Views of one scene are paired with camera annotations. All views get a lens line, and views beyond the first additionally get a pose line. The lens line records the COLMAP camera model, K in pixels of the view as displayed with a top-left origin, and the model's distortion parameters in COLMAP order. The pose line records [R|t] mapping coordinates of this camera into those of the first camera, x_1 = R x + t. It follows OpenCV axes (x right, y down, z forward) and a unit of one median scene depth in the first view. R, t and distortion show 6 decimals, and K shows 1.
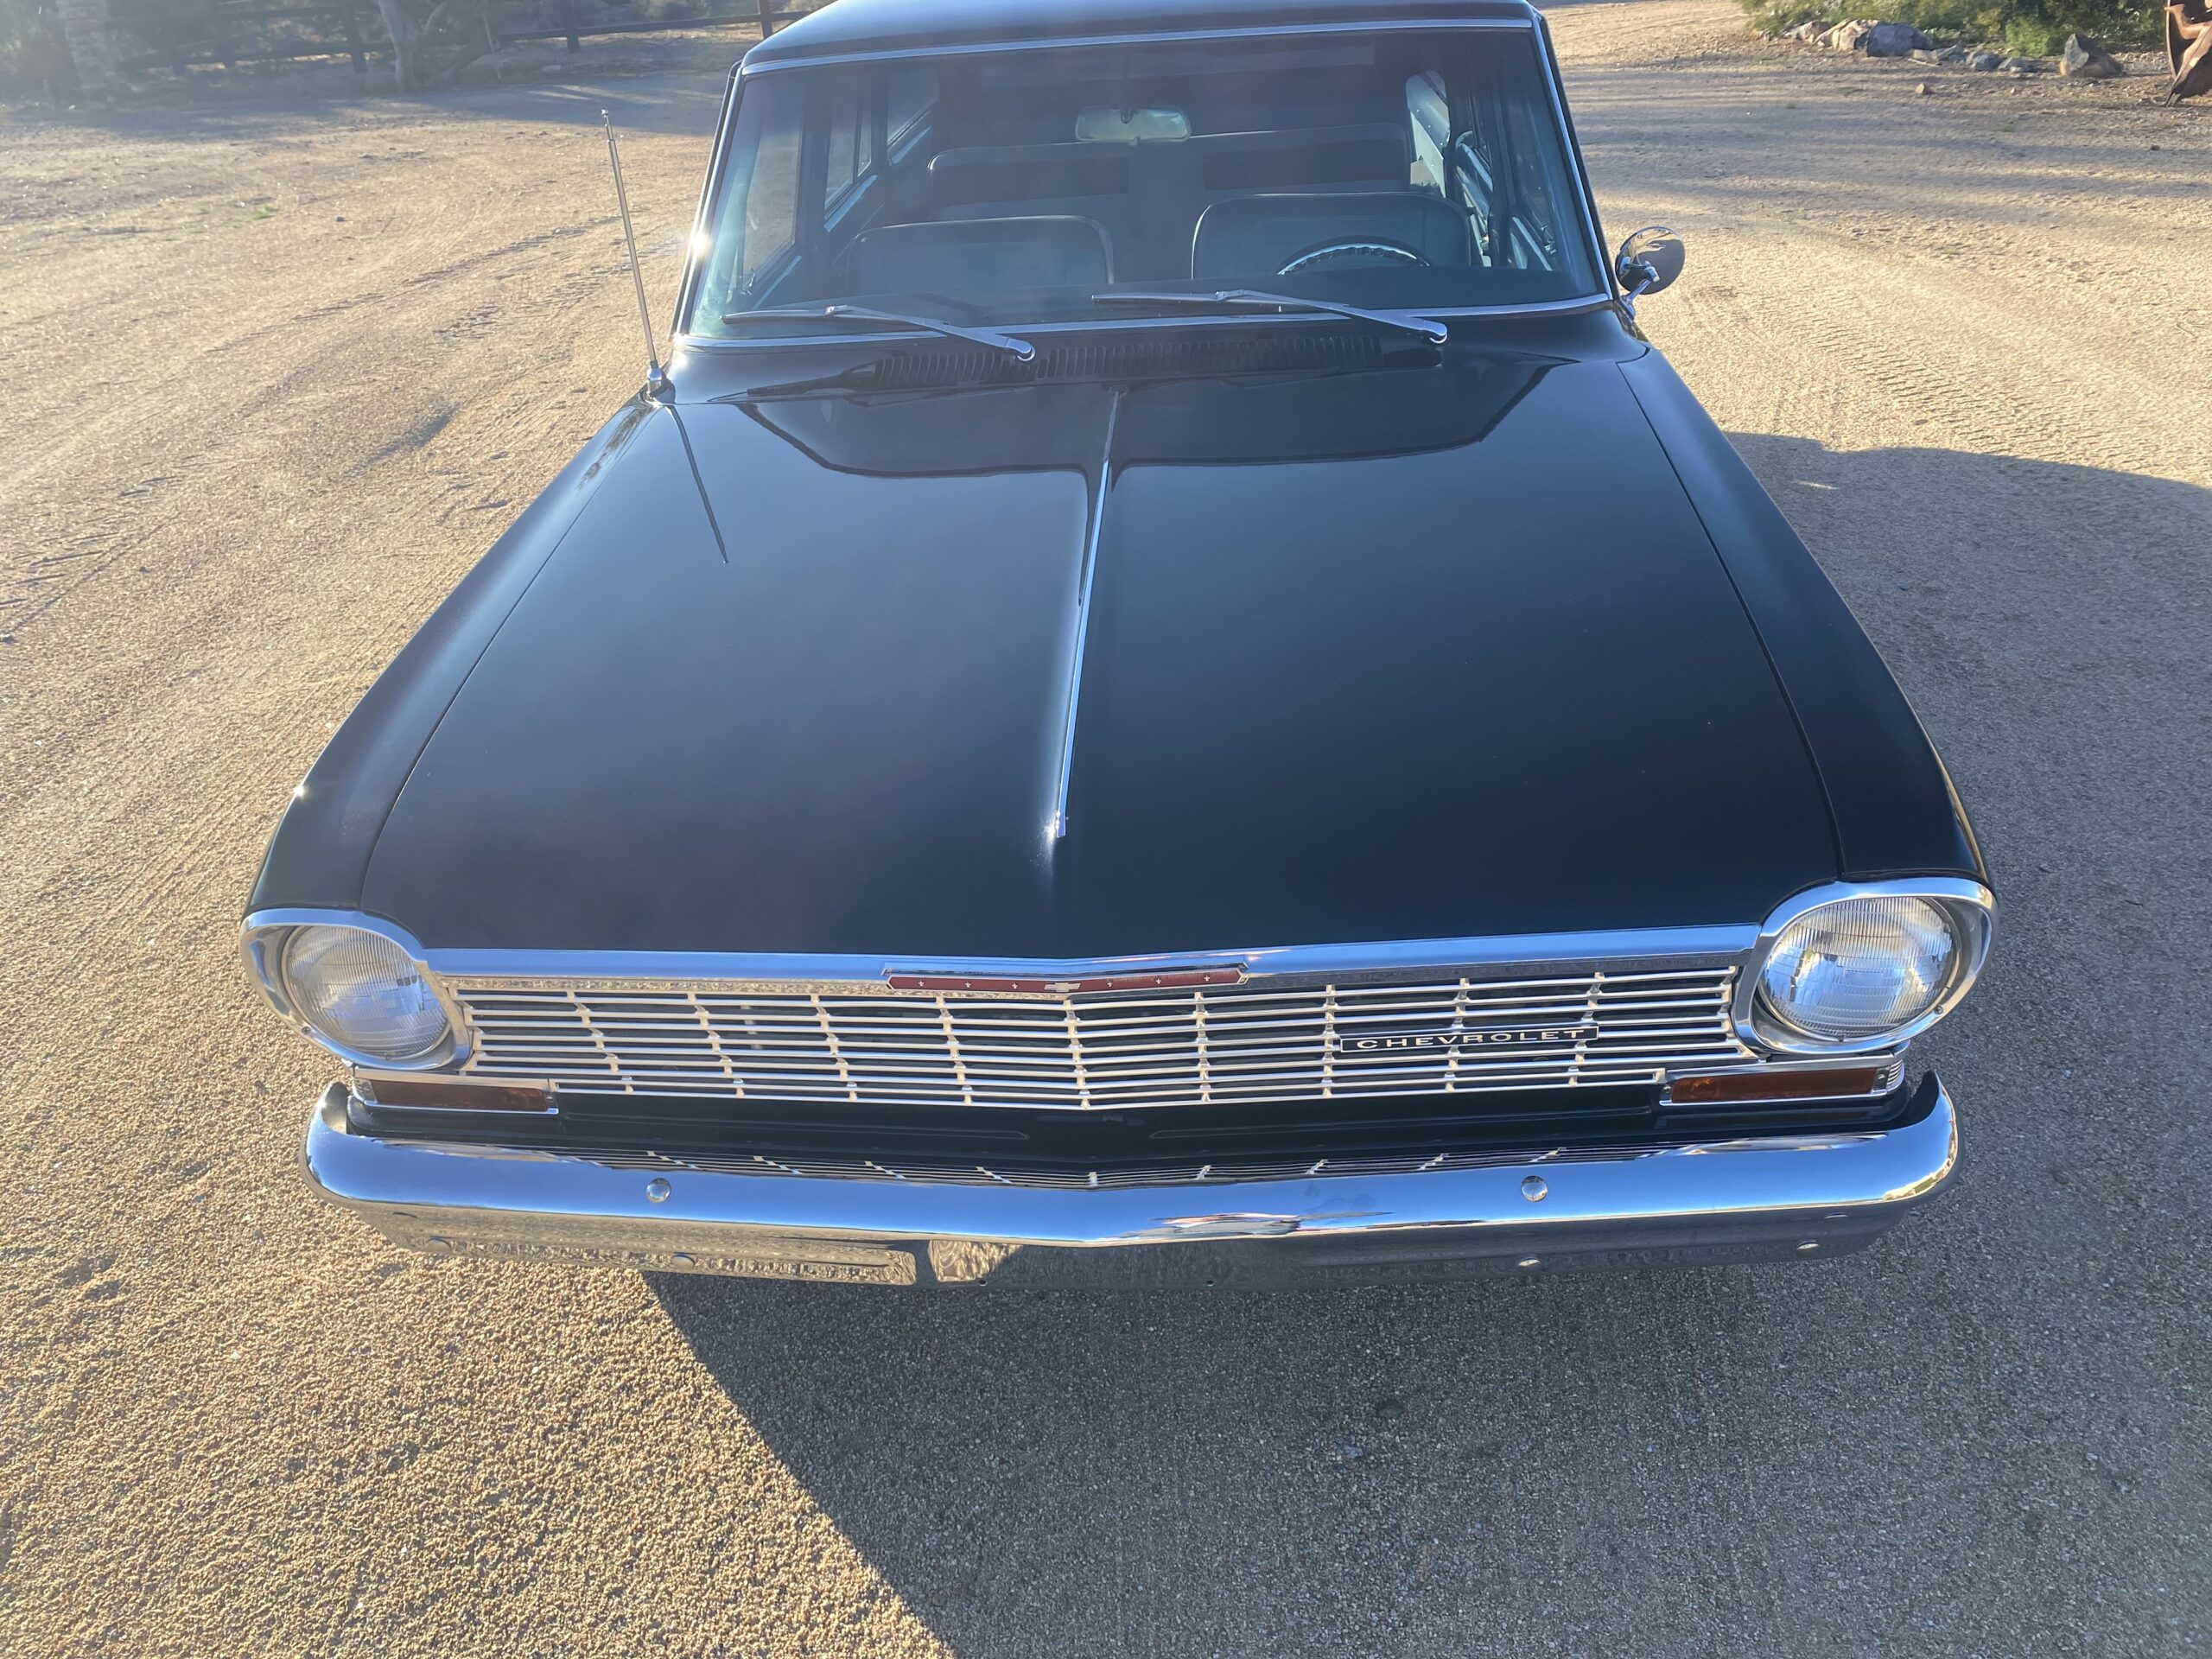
lens RADIAL K [[1684.9, 0, 1080.8], [0, 1684.9, 826.5], [0, 0, 1]] dist [0.024986, -0.021326]
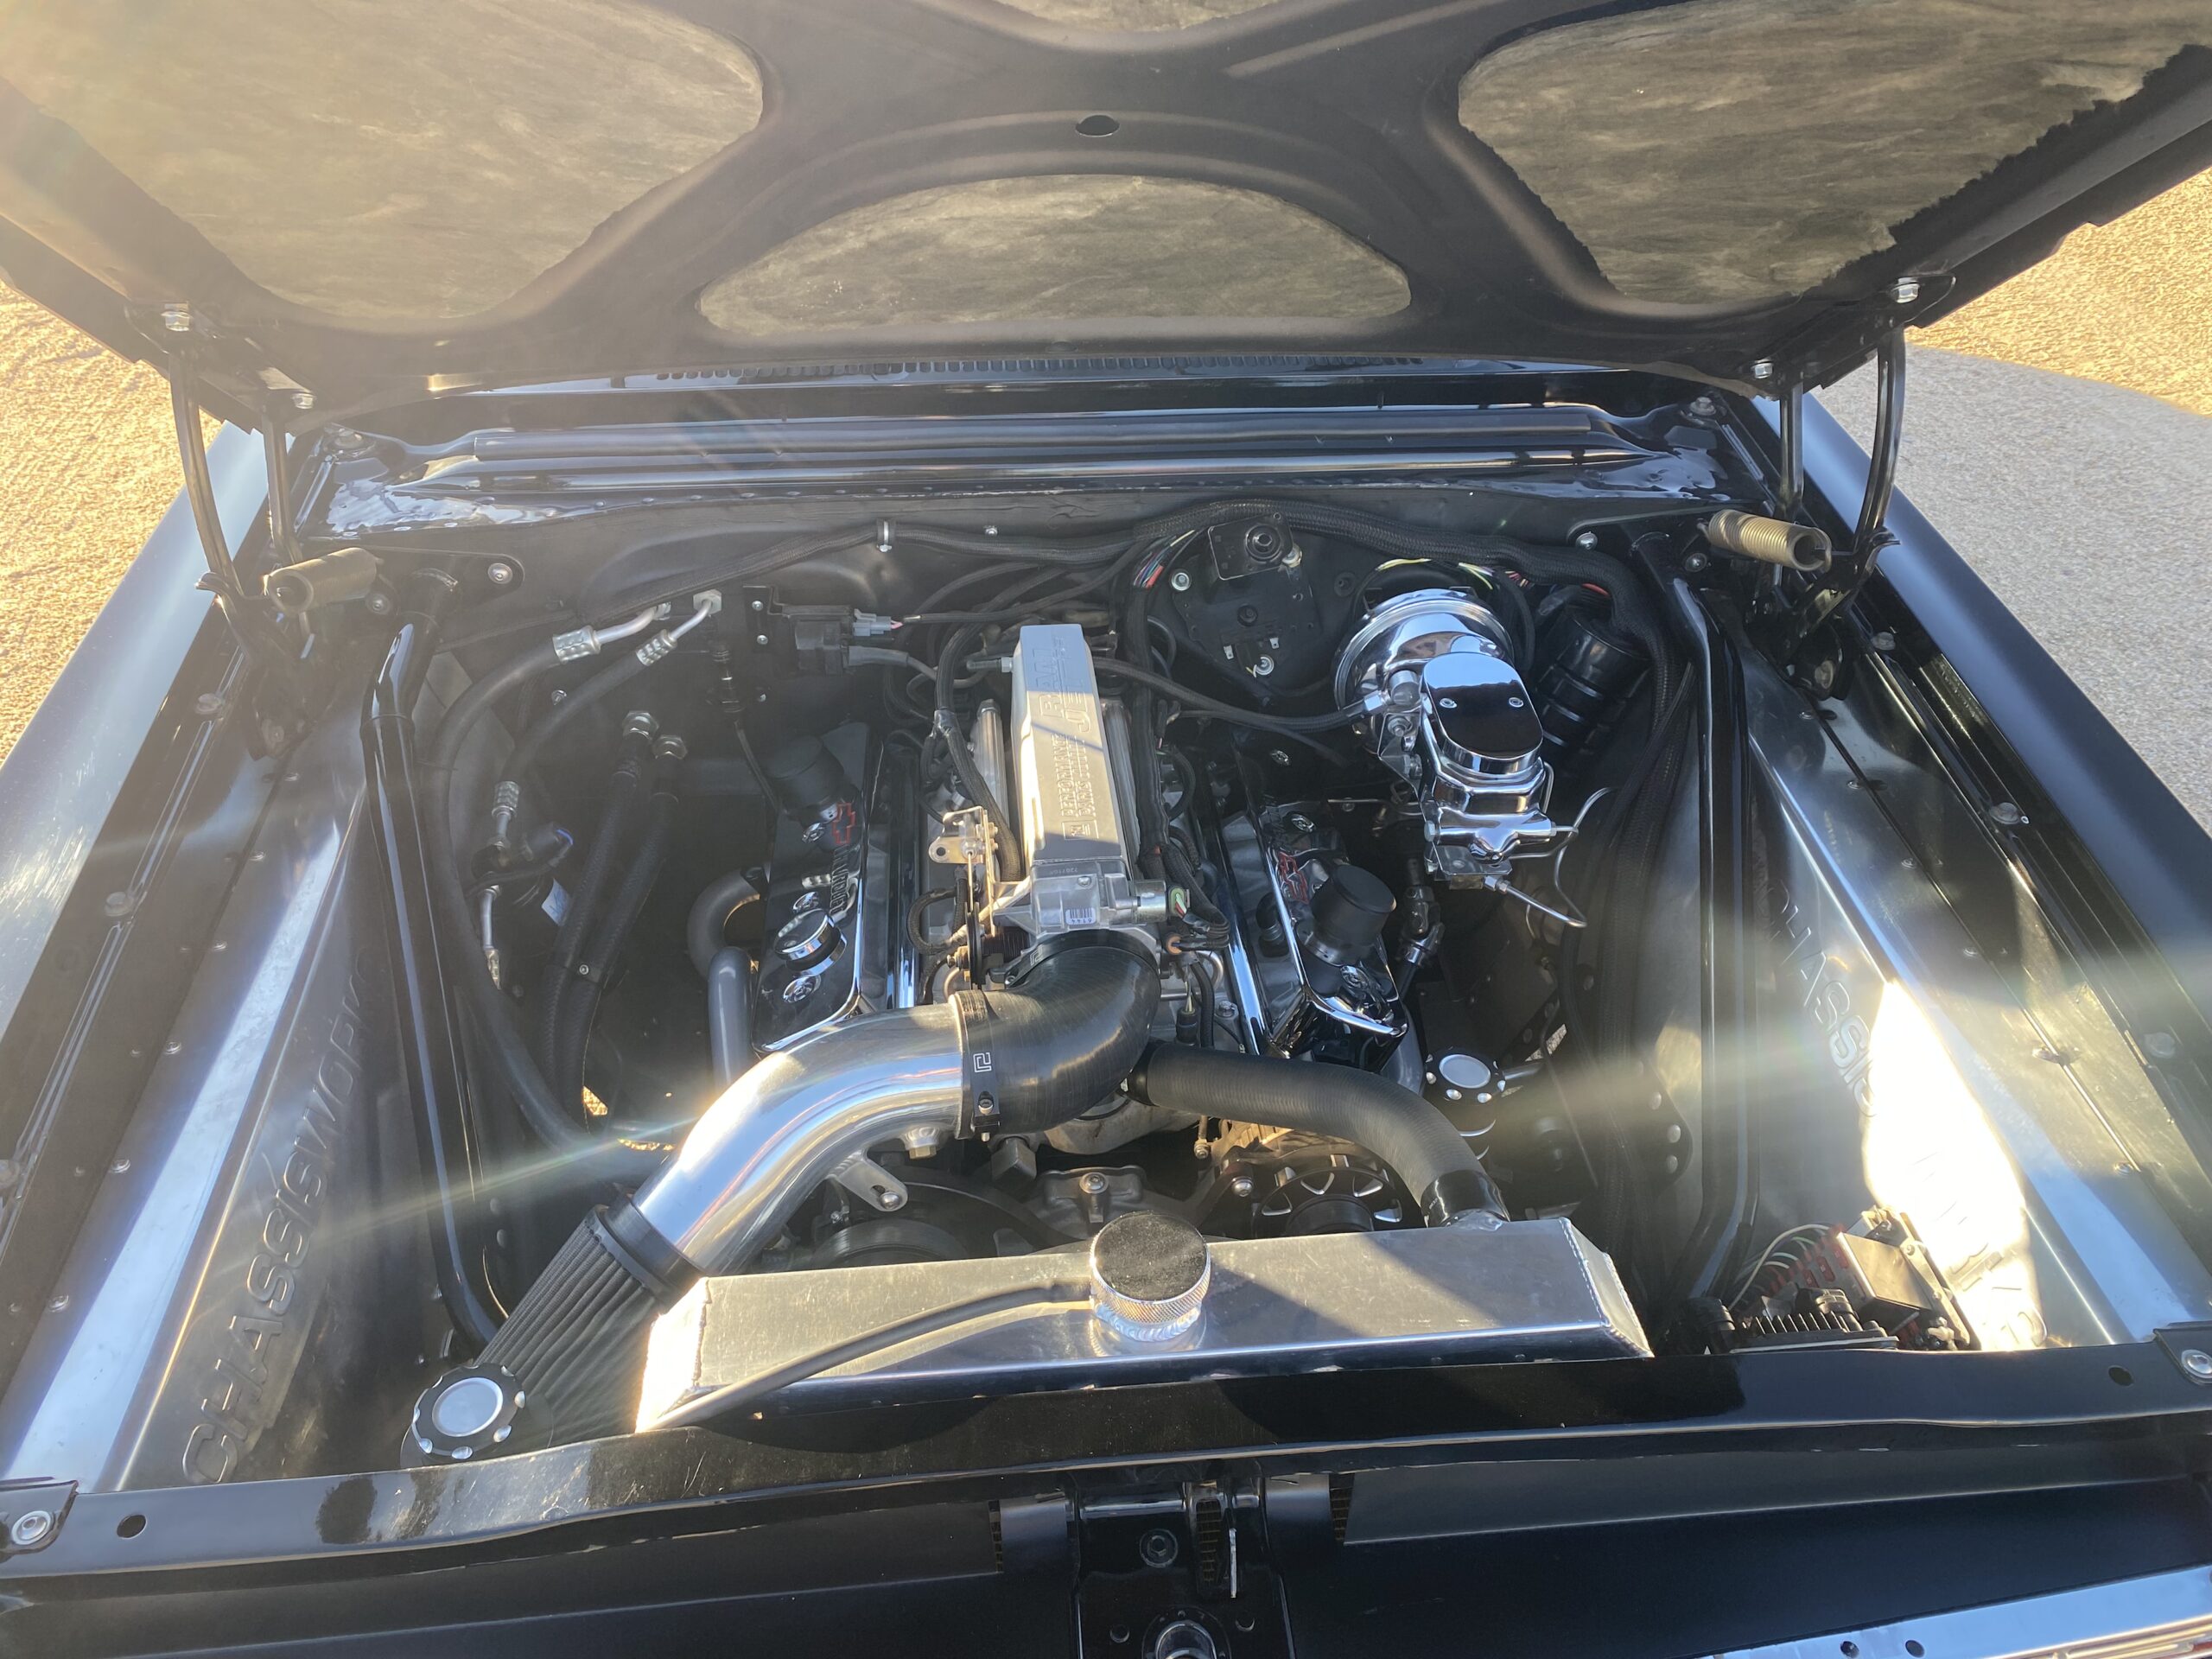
lens RADIAL K [[1684.9, 0, 1110.2], [0, 1684.9, 831.1], [0, 0, 1]] dist [0.024986, -0.021326]
pose [[0.983478, -0.037710, 0.177059, -0.090233], [0.011875, 0.989396, 0.144758, -0.212252], [-0.180640, -0.140264, 0.973496, 0.364047]]
